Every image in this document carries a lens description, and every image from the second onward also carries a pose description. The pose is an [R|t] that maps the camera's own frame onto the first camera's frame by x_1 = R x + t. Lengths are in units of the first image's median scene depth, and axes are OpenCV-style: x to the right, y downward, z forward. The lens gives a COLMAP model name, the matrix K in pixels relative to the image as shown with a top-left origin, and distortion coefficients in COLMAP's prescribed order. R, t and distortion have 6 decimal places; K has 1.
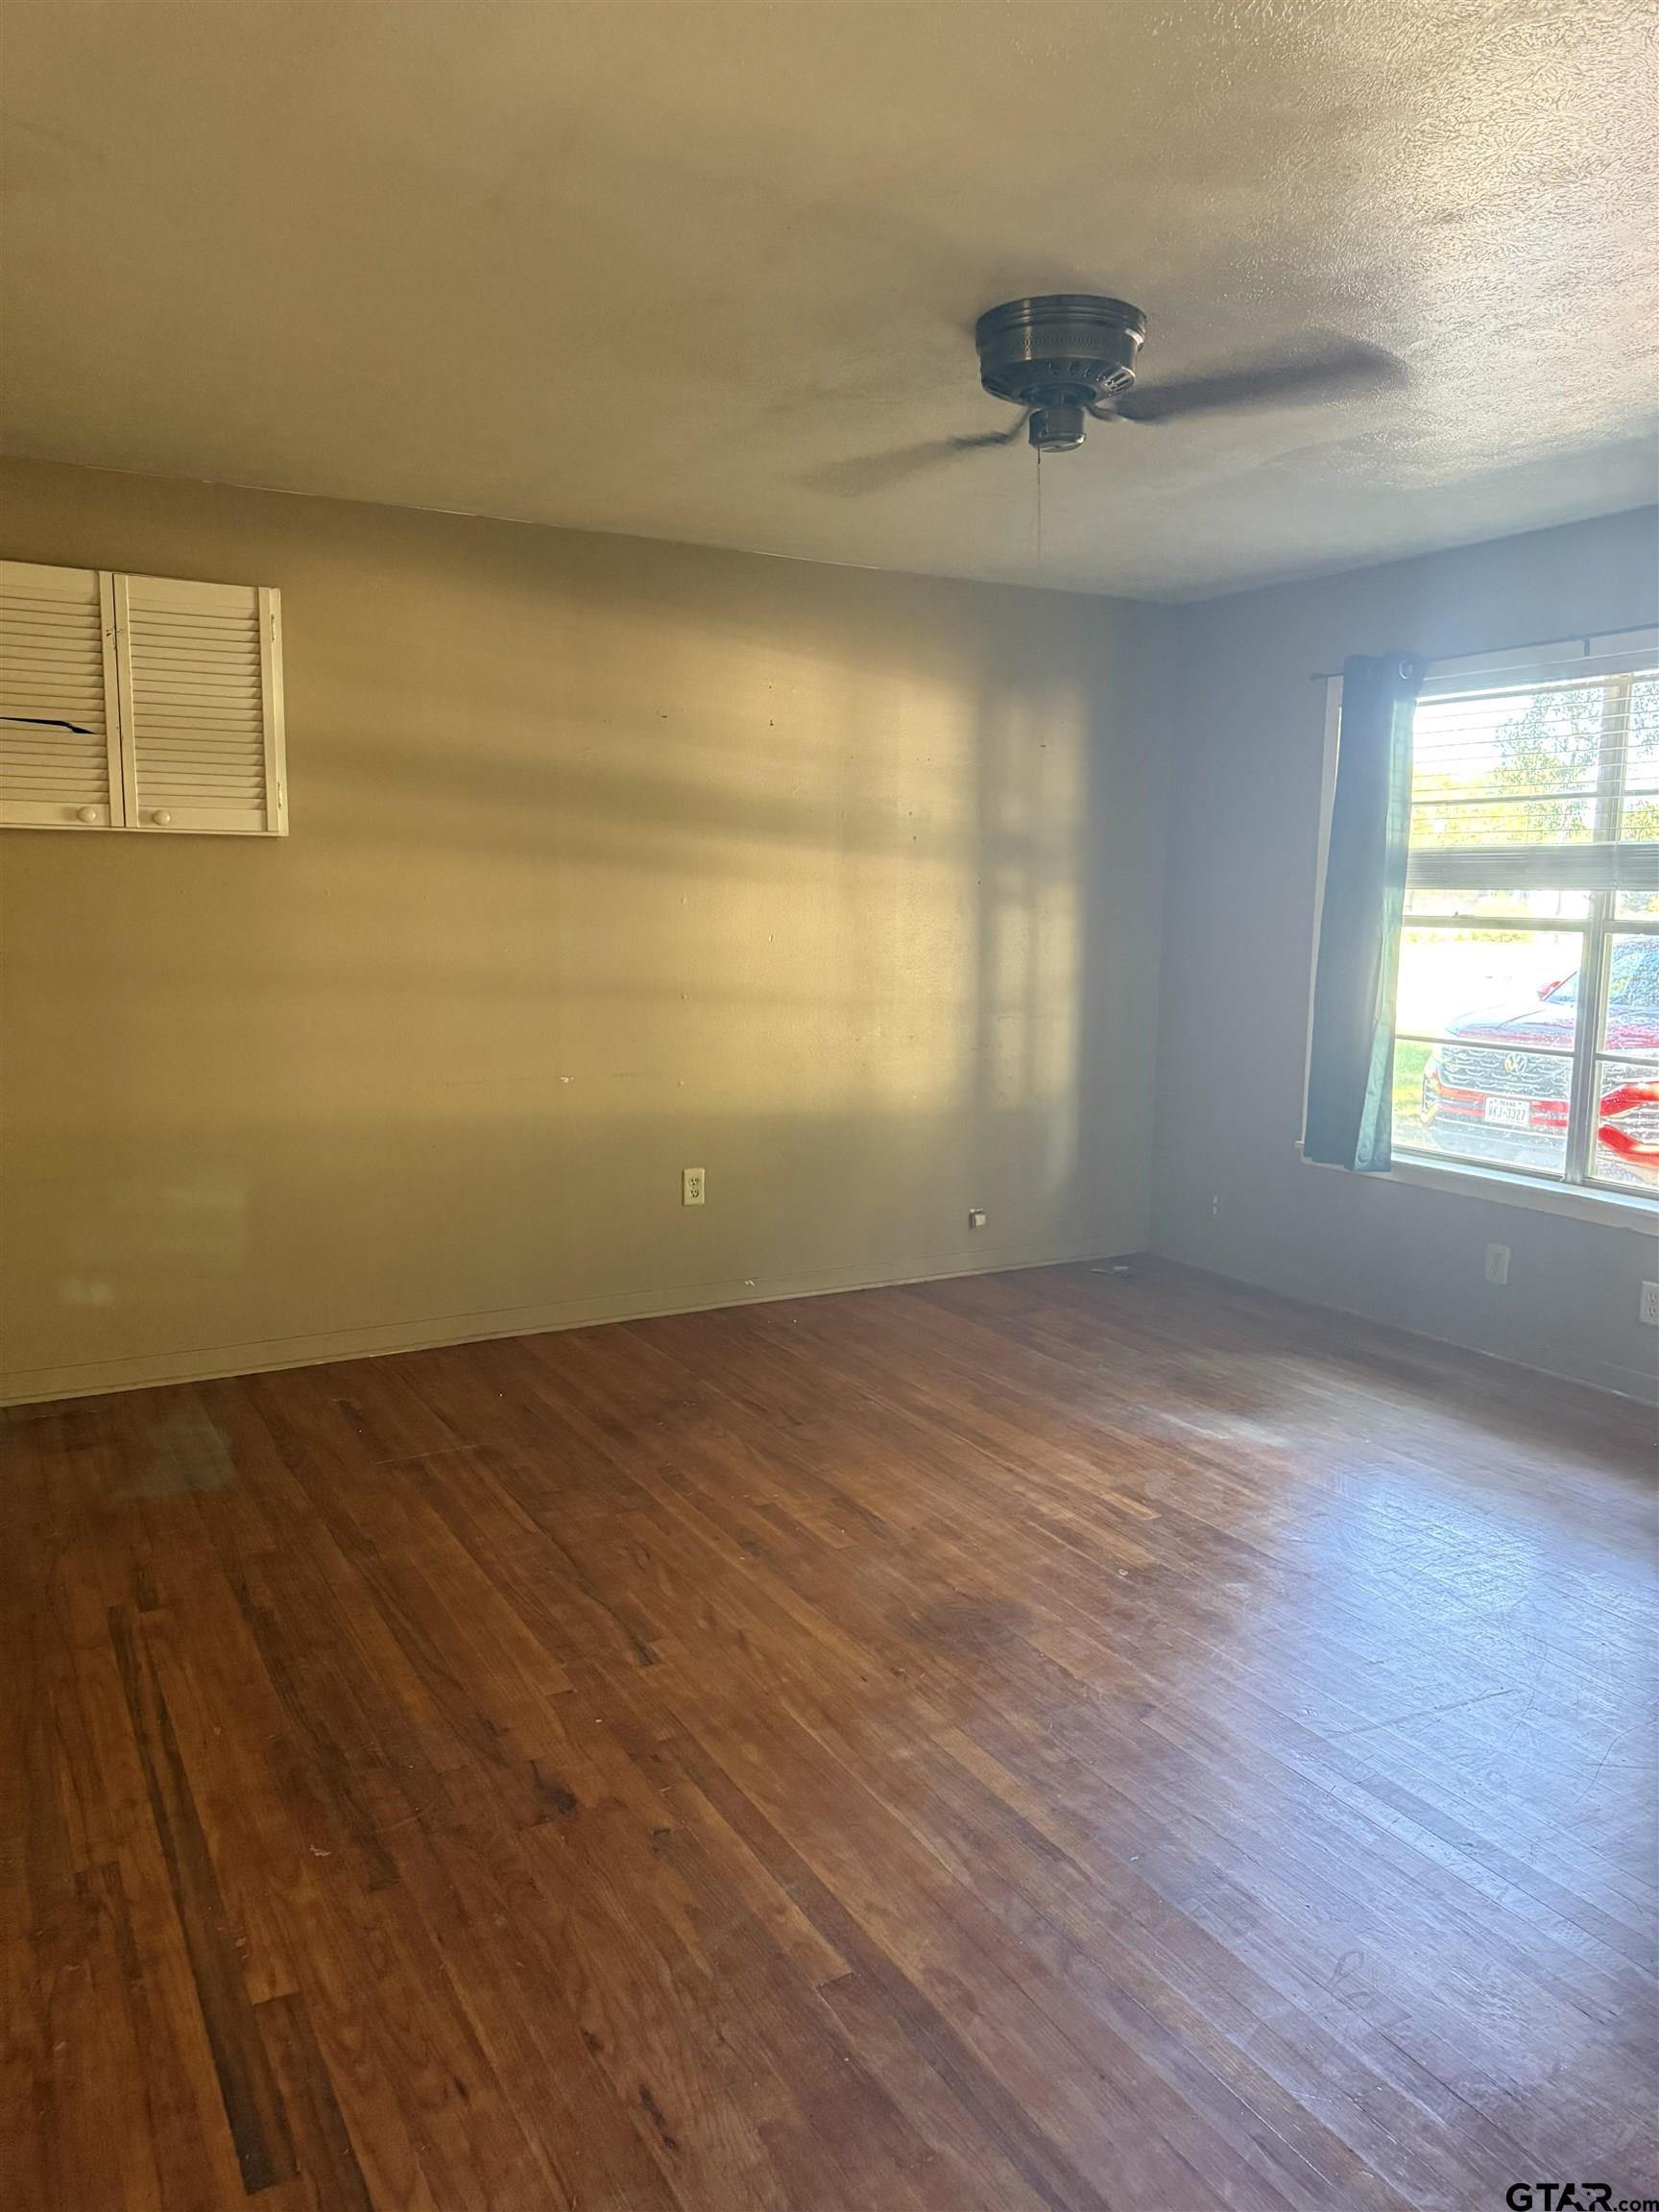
lens RADIAL K [[1564.9, 0, 829.5], [0, 1564.9, 1106.0], [0, 0, 1]] dist [0.181448, -0.373112]
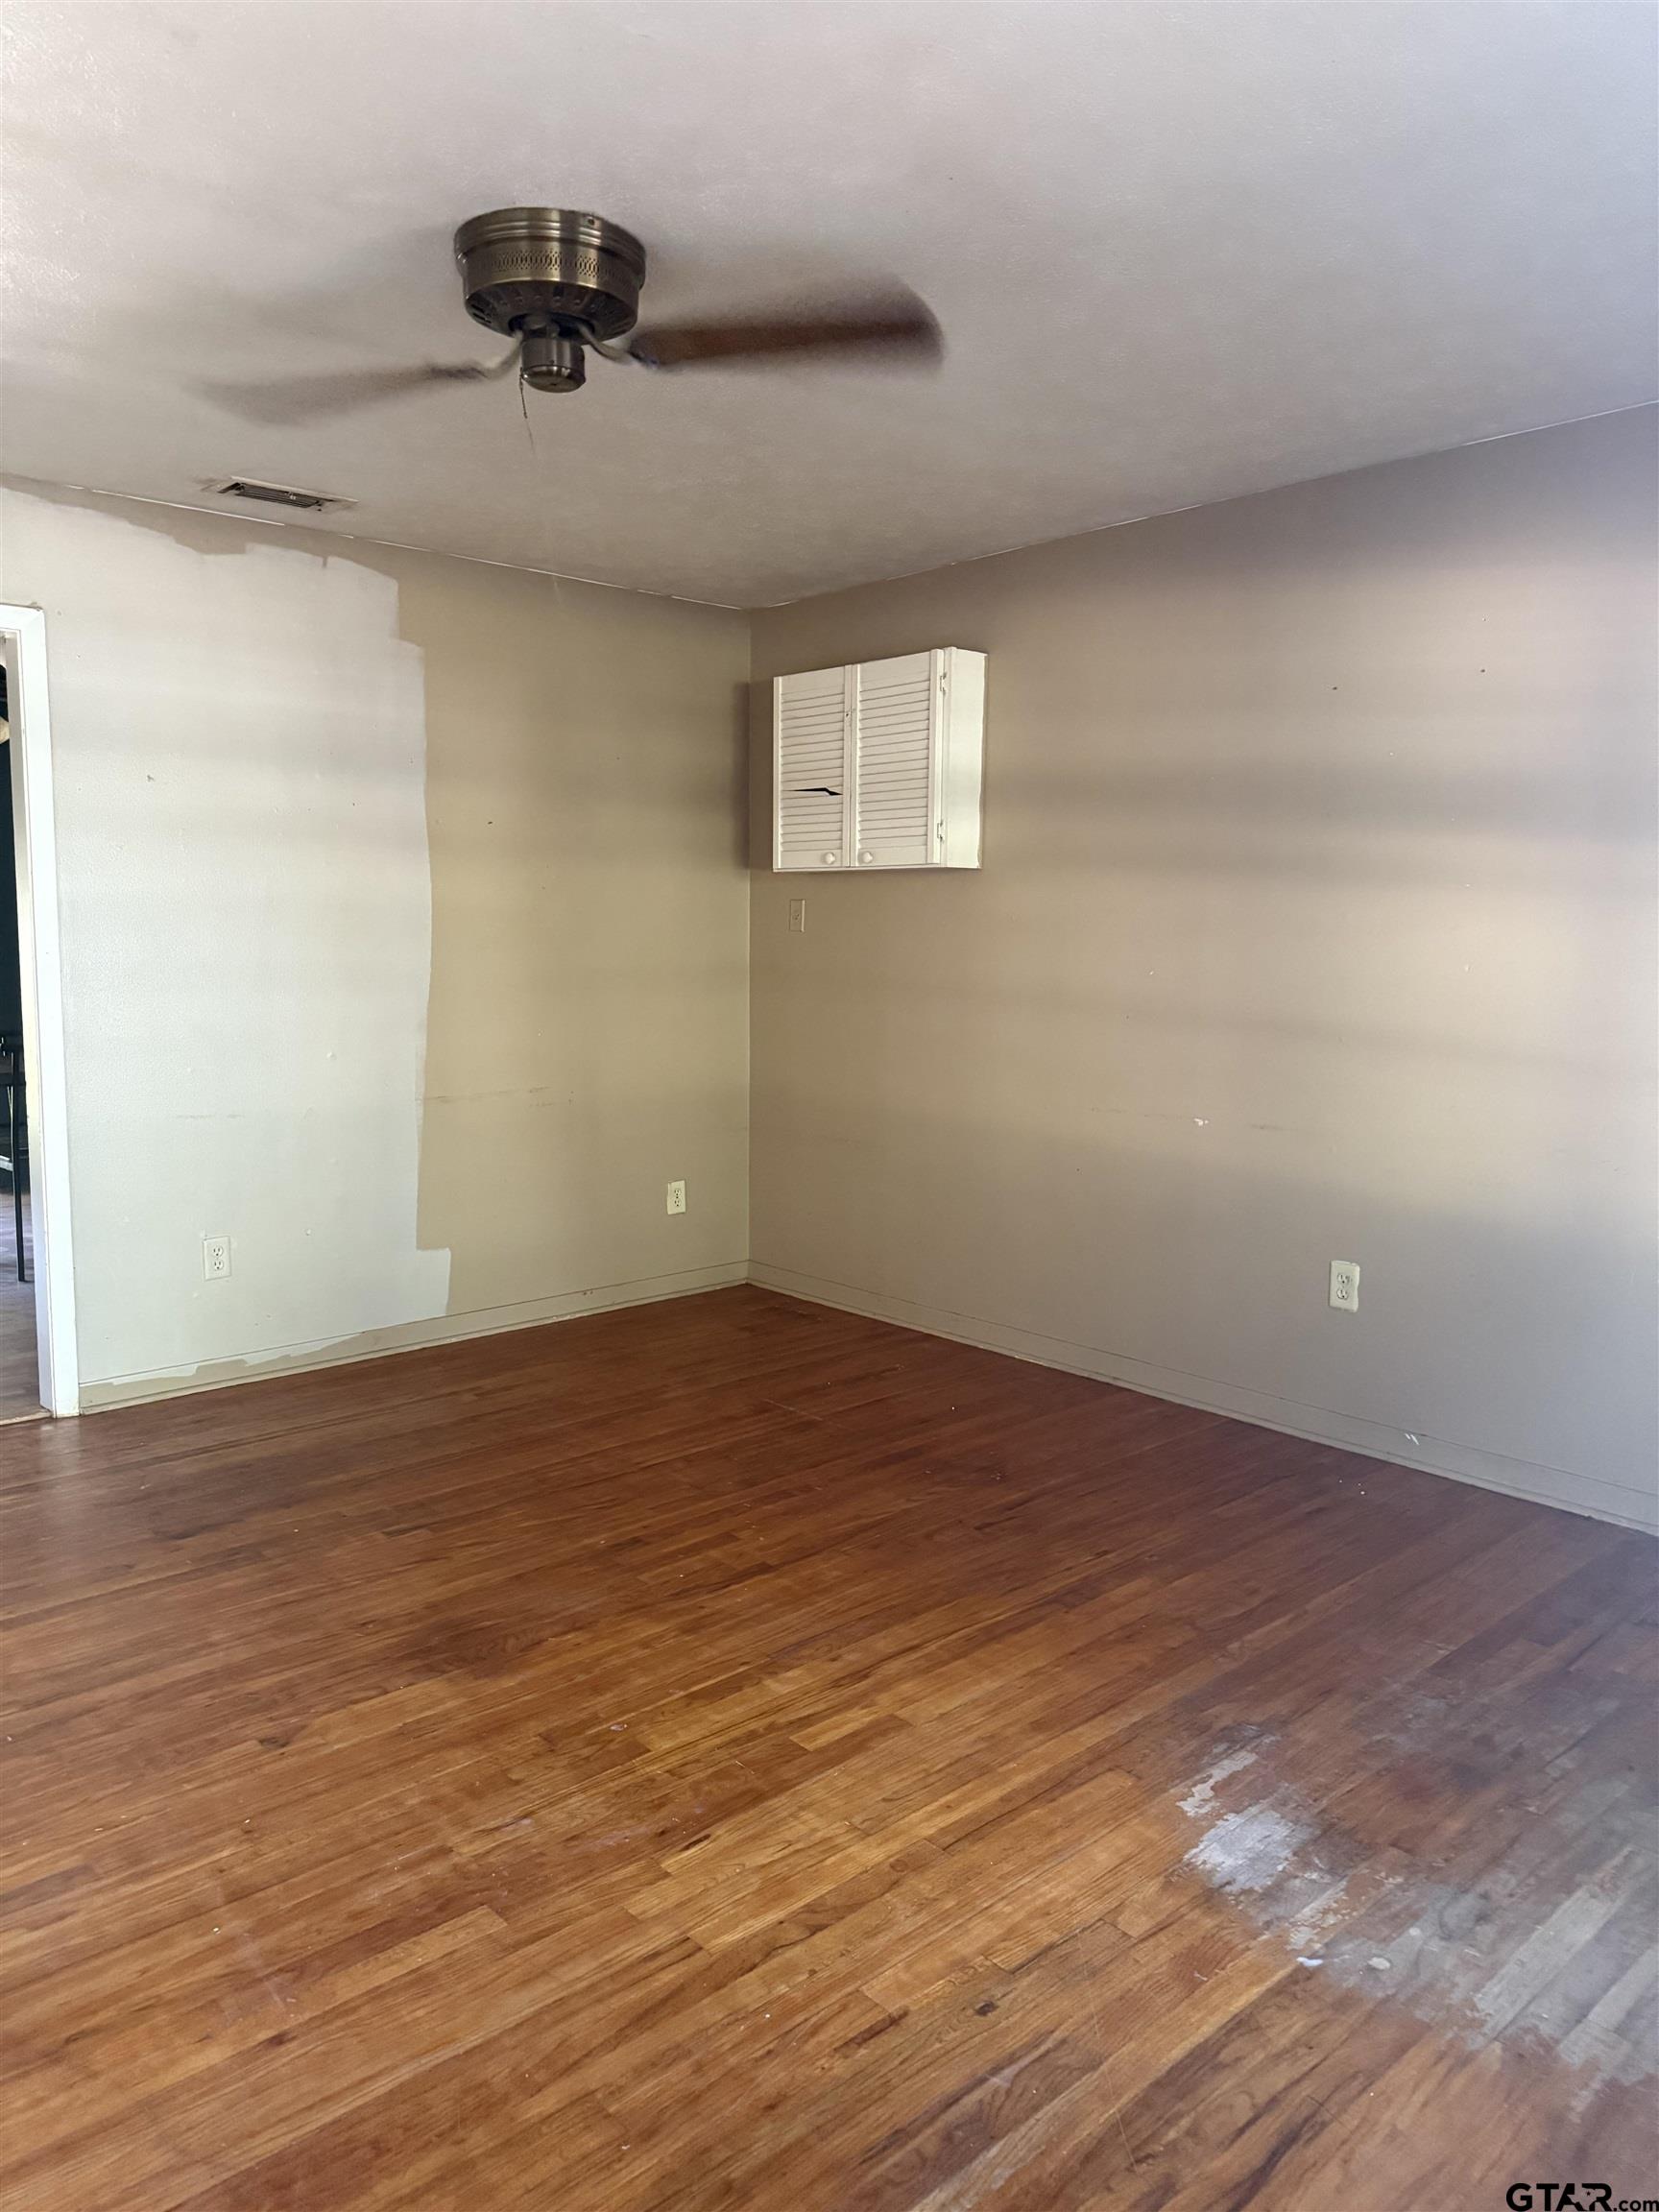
lens RADIAL K [[1564.9, 0, 829.5], [0, 1564.9, 1106.0], [0, 0, 1]] dist [0.181448, -0.373112]
pose [[0.214339, 0.098427, -0.971788, 0.789390], [-0.138144, 0.987964, 0.069596, -0.071520], [0.966941, 0.119330, 0.225356, 0.729174]]
